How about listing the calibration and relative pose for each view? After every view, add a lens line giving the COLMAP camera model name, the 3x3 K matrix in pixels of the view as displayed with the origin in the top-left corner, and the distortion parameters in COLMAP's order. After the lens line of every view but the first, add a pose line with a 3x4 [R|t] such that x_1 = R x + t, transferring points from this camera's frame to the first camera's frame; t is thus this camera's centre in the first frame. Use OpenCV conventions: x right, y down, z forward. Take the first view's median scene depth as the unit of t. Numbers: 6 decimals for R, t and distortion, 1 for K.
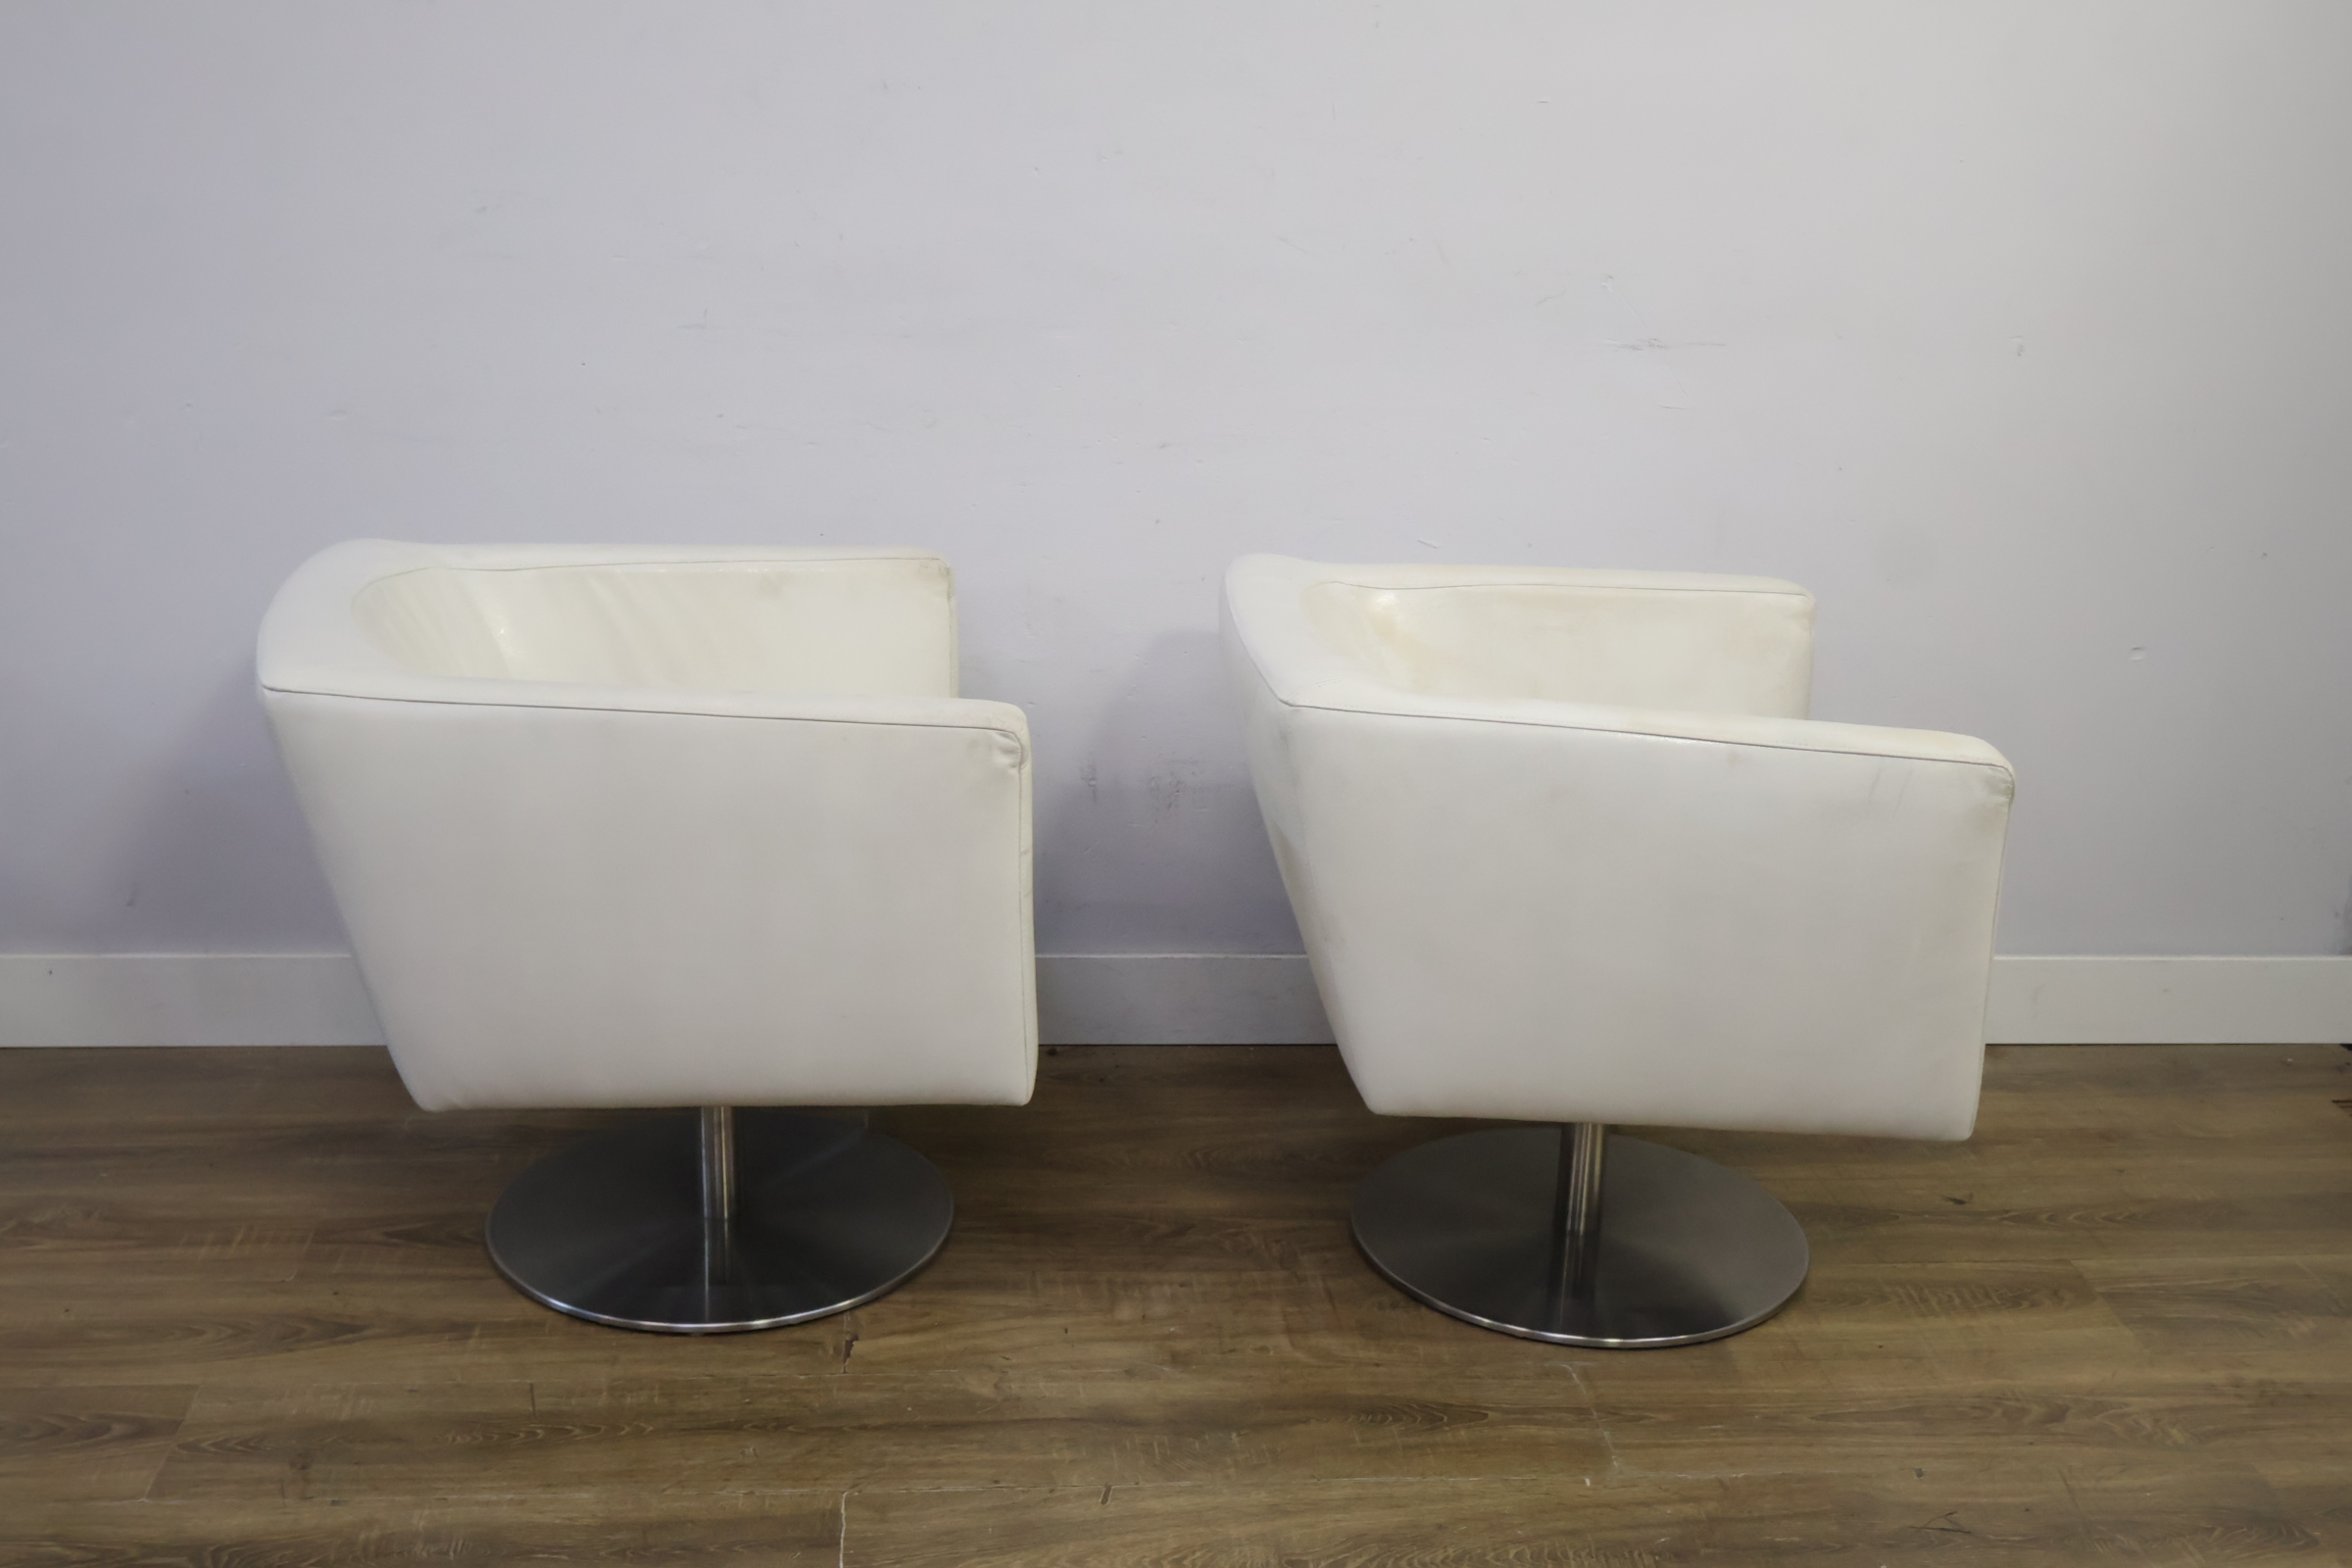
lens RADIAL K [[2668.1, 0, 1178.0], [0, 2668.1, 766.4], [0, 0, 1]] dist [0.017977, 0.000000]
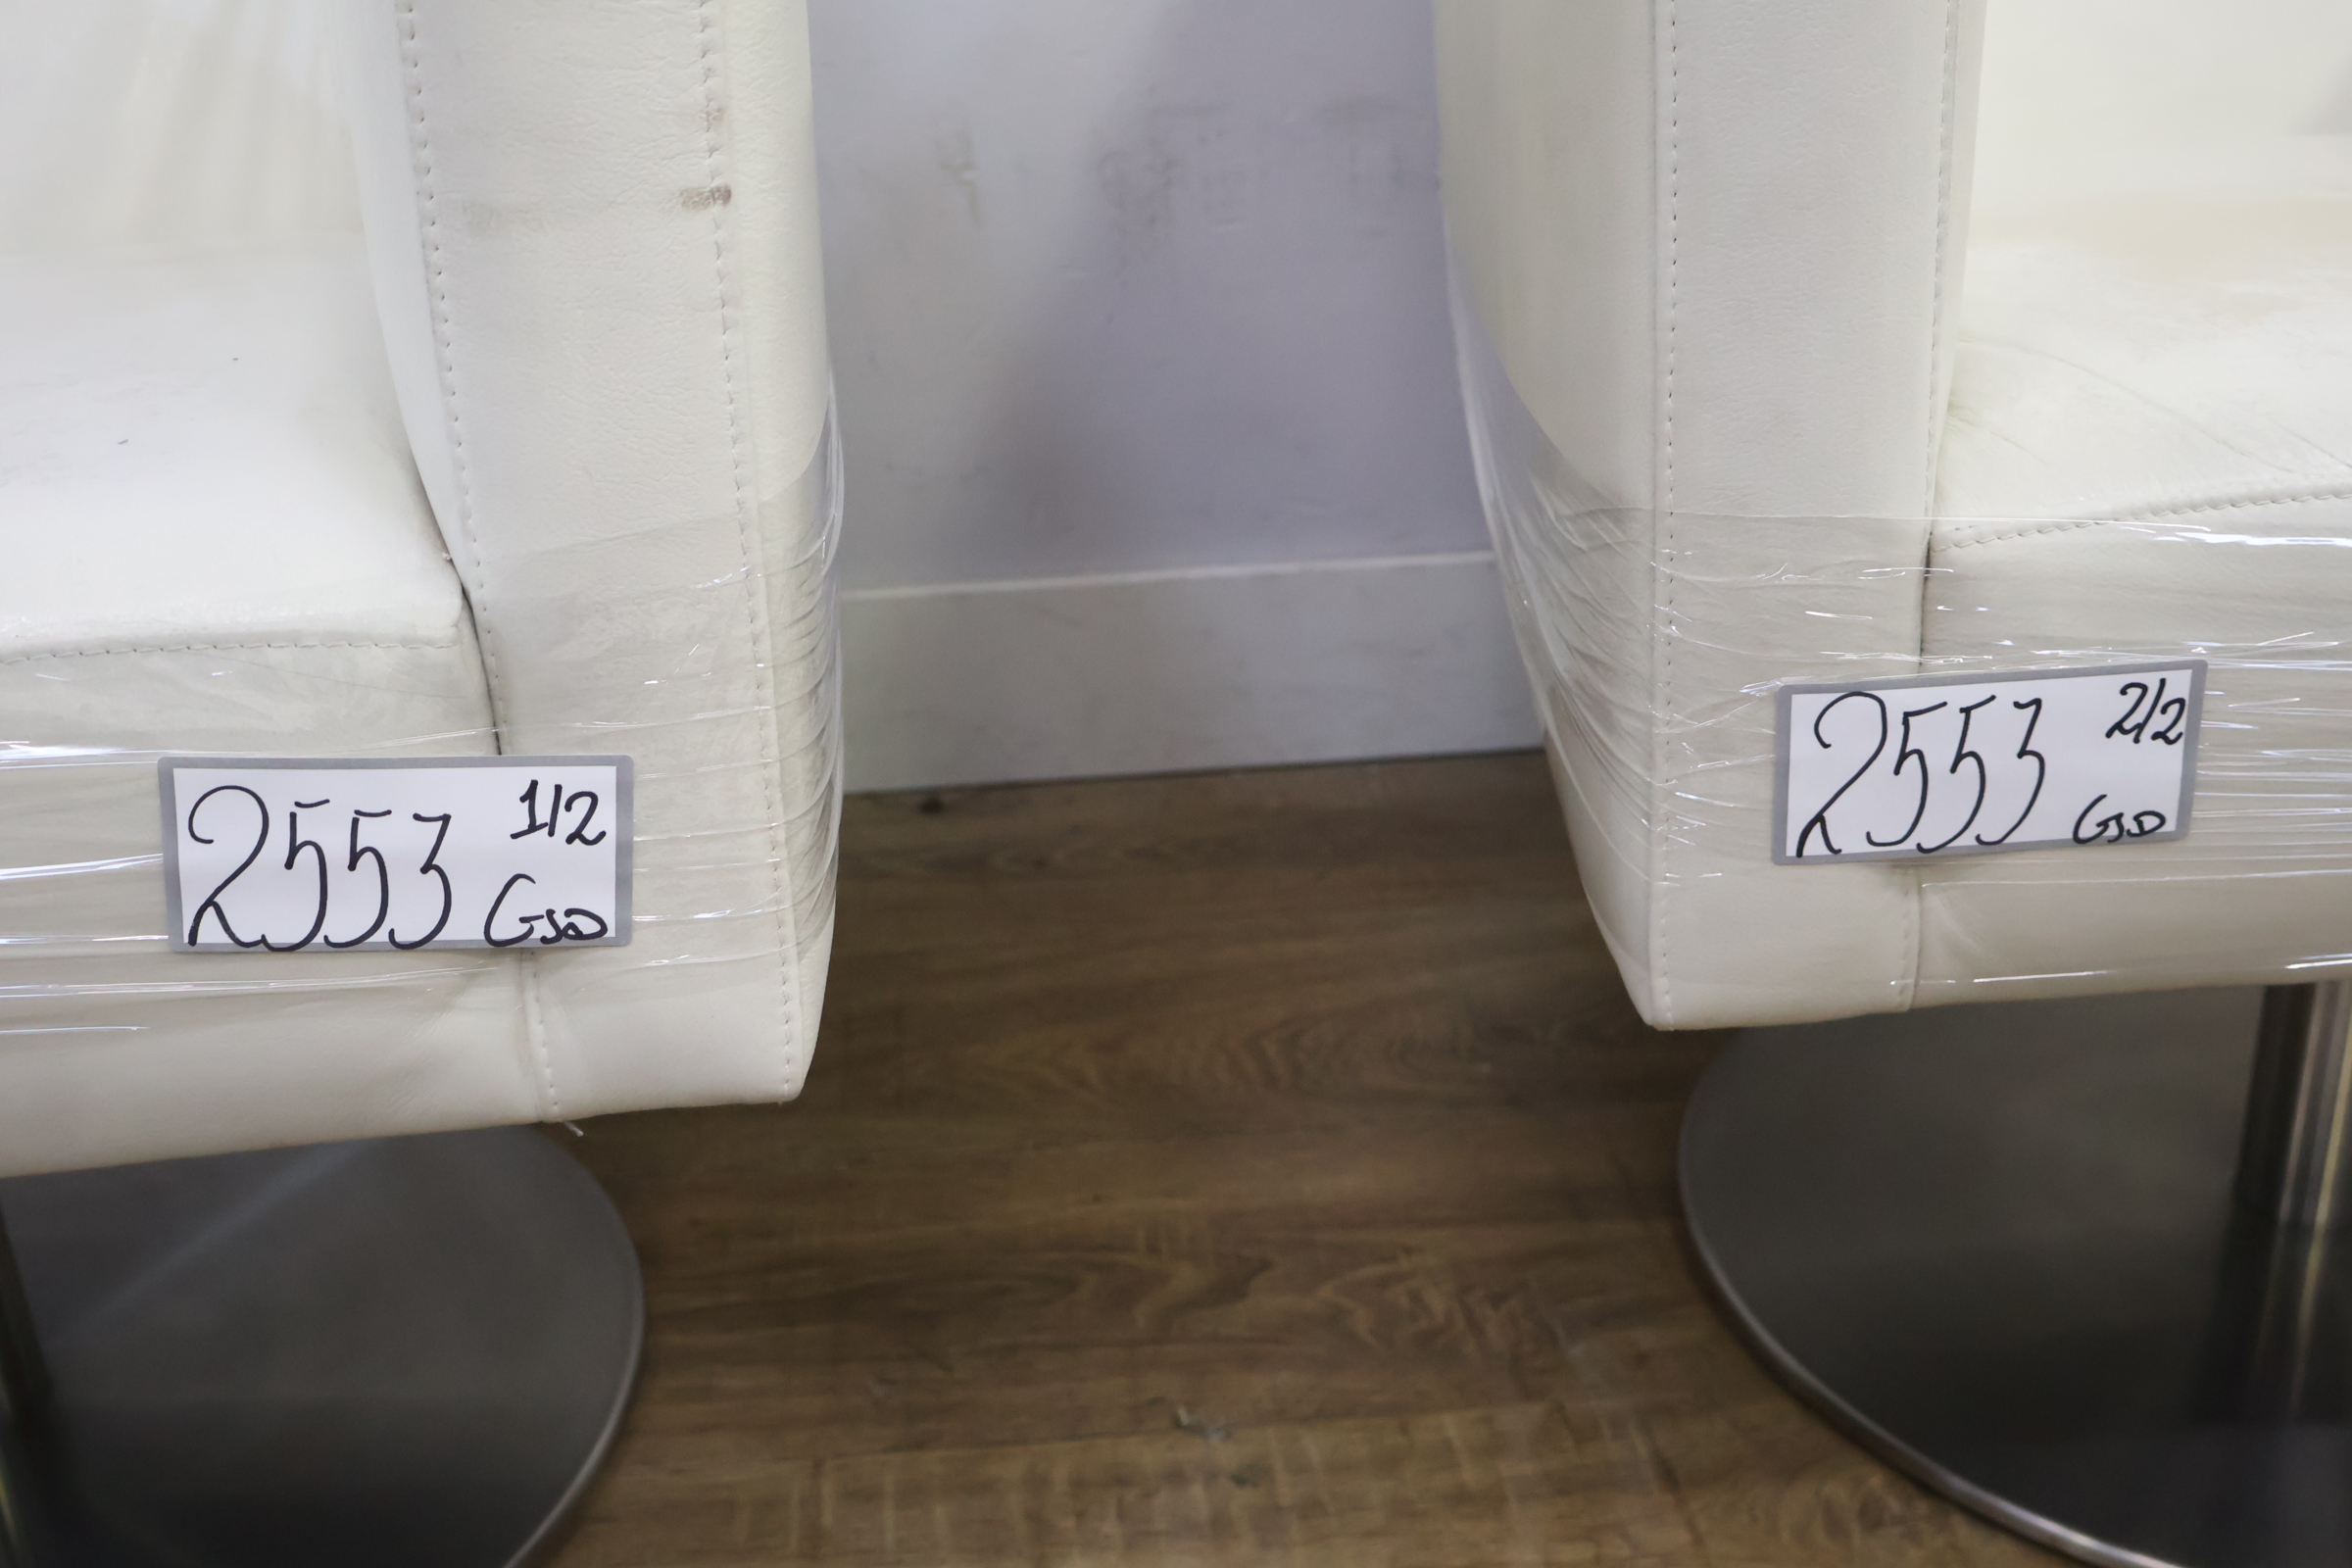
lens RADIAL K [[2668.1, 0, 1169.7], [0, 2668.1, 801.8], [0, 0, 1]] dist [0.017977, 0.000000]
pose [[0.997479, -0.063580, -0.031510, 0.008940], [0.067084, 0.989675, 0.126666, 0.065682], [0.023131, -0.128460, 0.991445, 0.698897]]
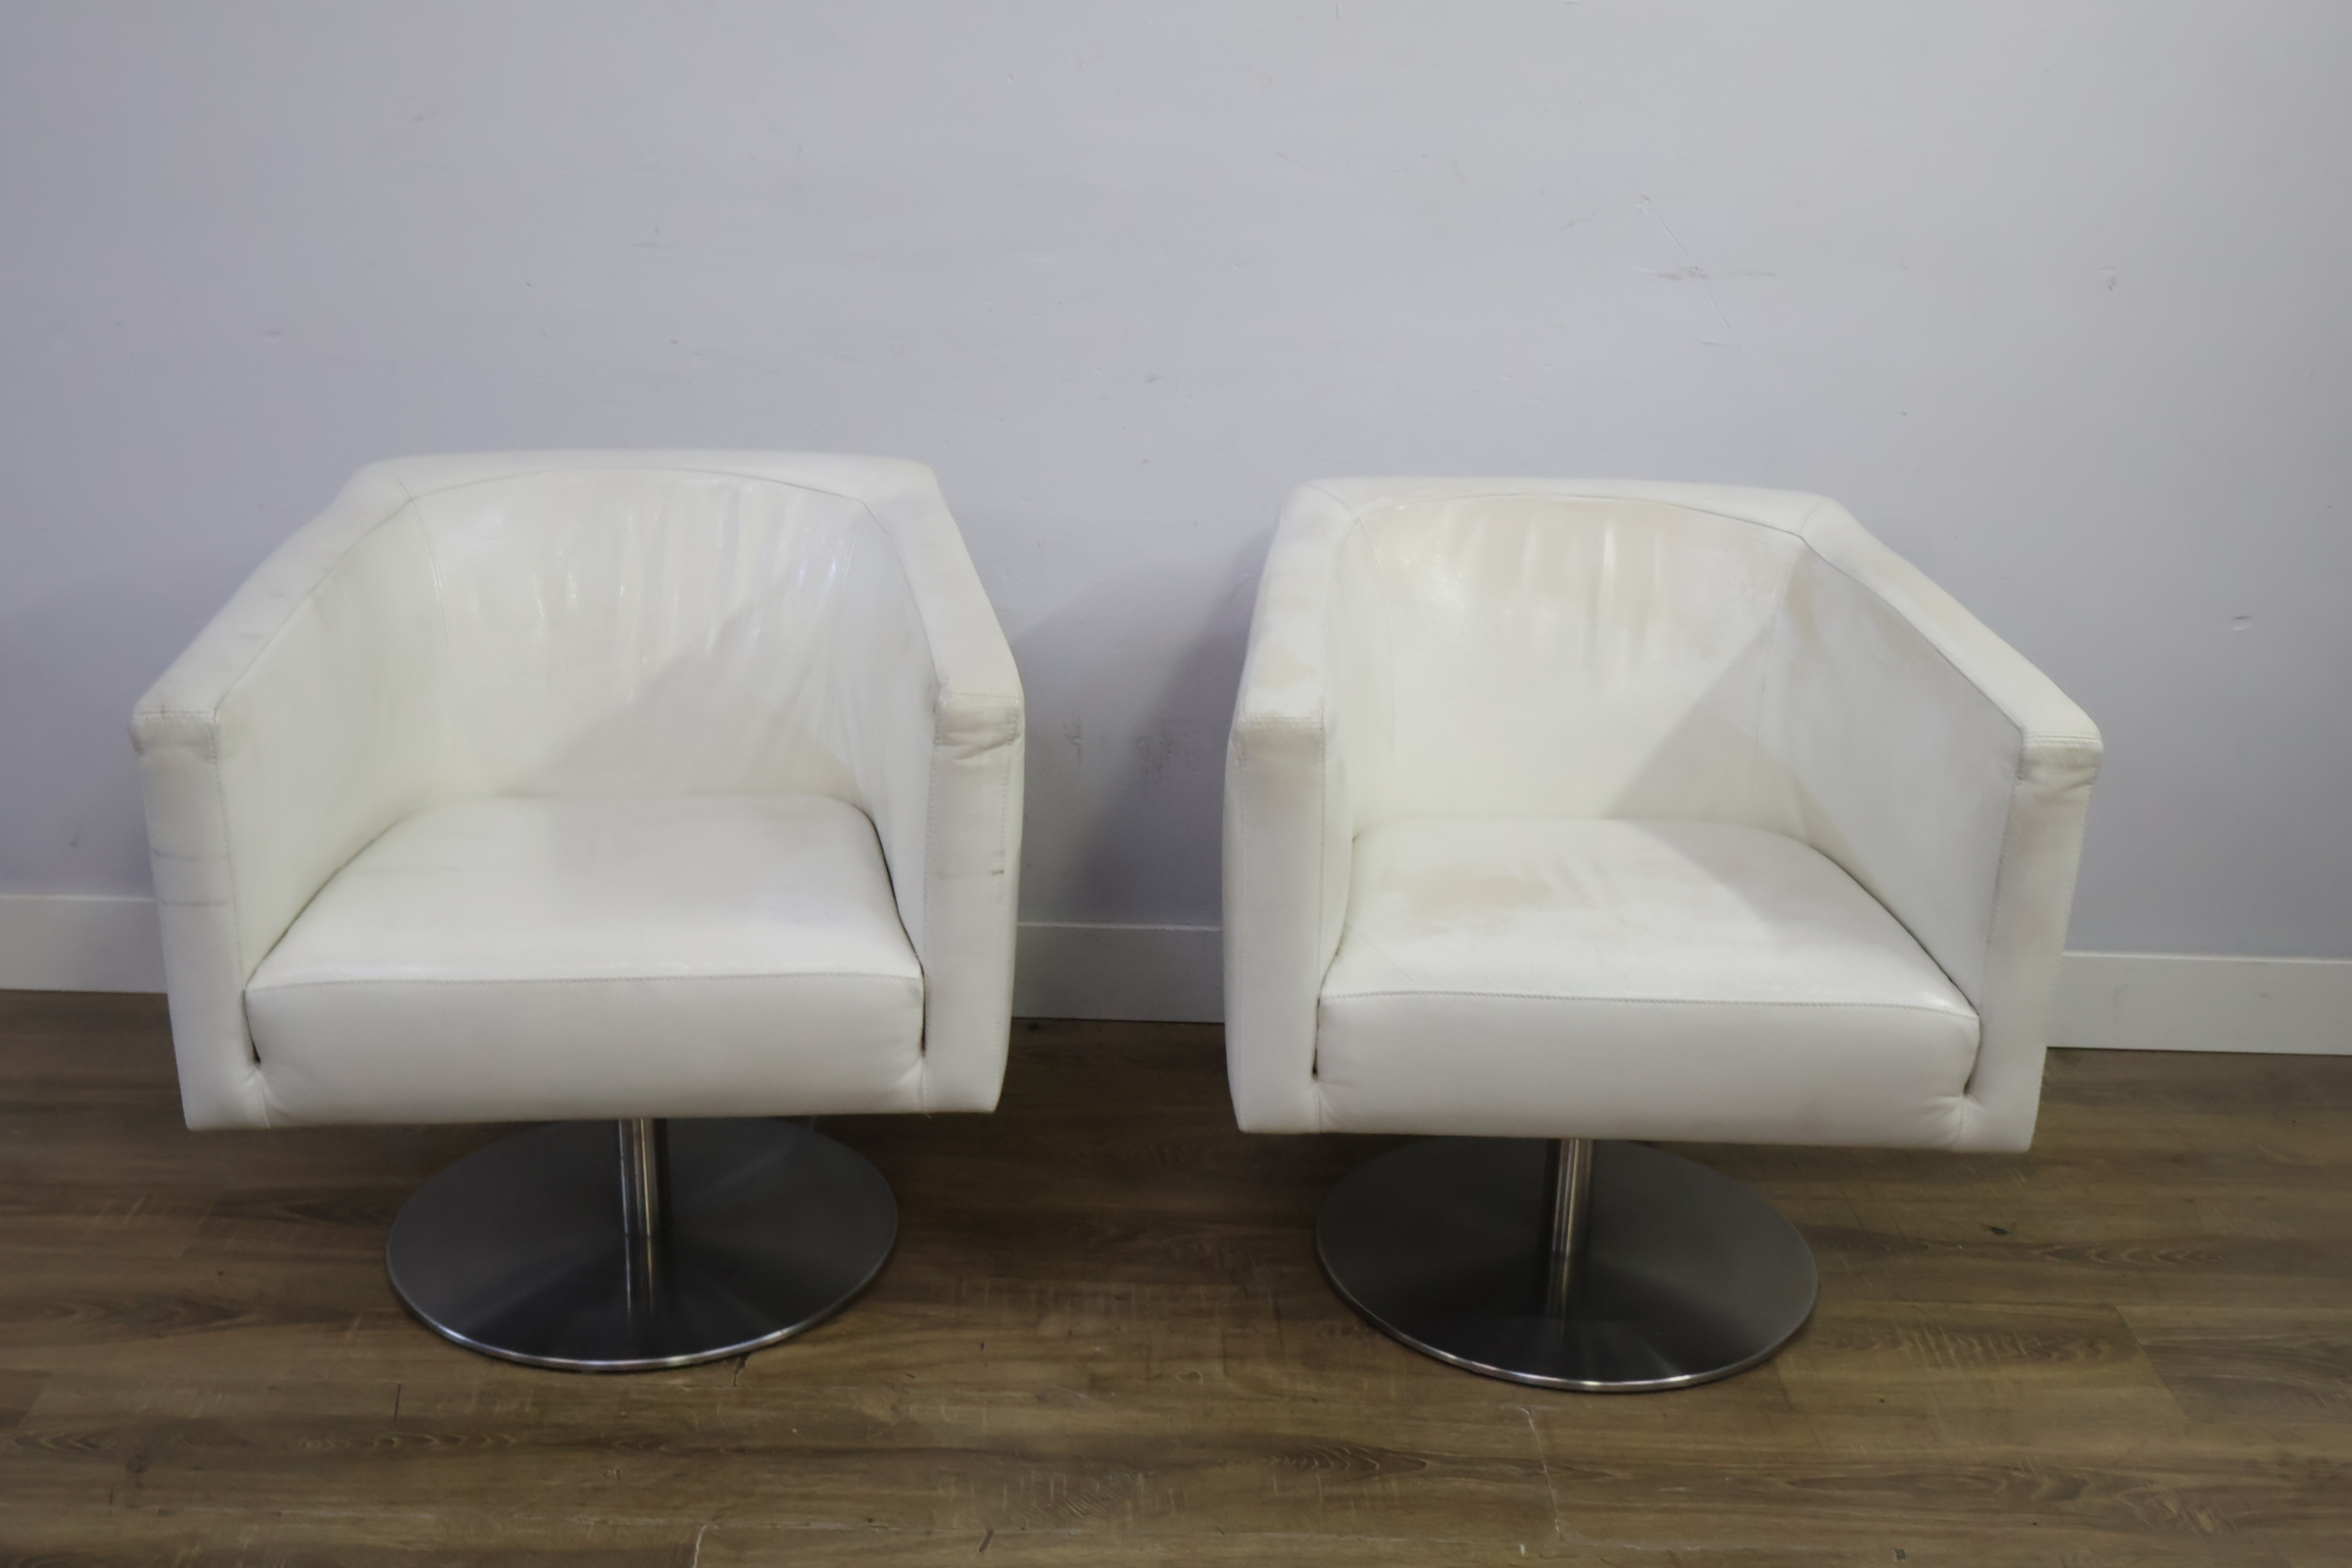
lens RADIAL K [[2668.1, 0, 1164.0], [0, 2668.1, 769.4], [0, 0, 1]] dist [0.017977, 0.000000]
pose [[0.996309, 0.024420, -0.082286, 0.092692], [-0.021318, 0.999036, 0.038362, -0.025105], [0.083144, -0.036466, 0.995870, 0.092908]]
